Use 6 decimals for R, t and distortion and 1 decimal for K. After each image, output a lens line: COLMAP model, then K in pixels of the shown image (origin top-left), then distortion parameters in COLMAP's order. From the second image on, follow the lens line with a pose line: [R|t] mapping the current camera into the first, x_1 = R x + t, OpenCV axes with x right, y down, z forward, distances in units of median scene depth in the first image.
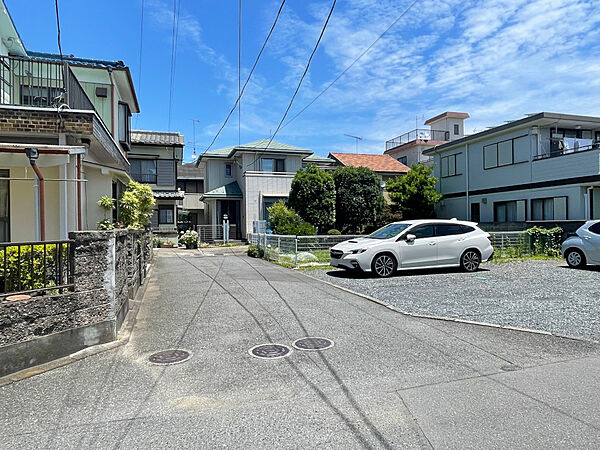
lens RADIAL K [[377.2, 0, 300.0], [0, 377.2, 225.0], [0, 0, 1]] dist [0.002741, -0.003106]
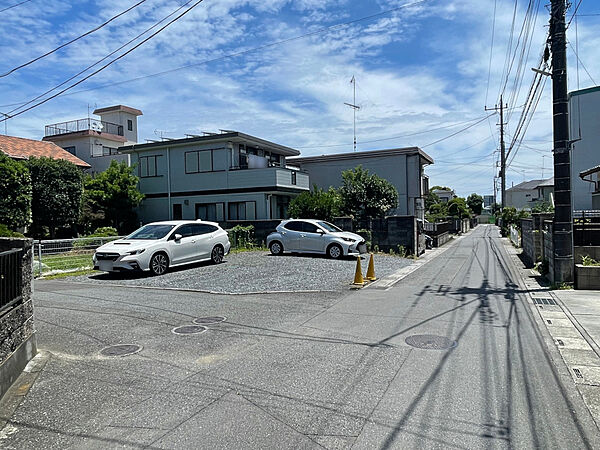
lens RADIAL K [[423.8, 0, 300.0], [0, 423.8, 225.0], [0, 0, 1]] dist [-0.067552, -0.001865]
pose [[0.655589, -0.013973, 0.754989, -0.251508], [0.013252, 0.999888, 0.006999, -0.003263], [-0.755002, 0.005416, 0.655700, -0.047802]]
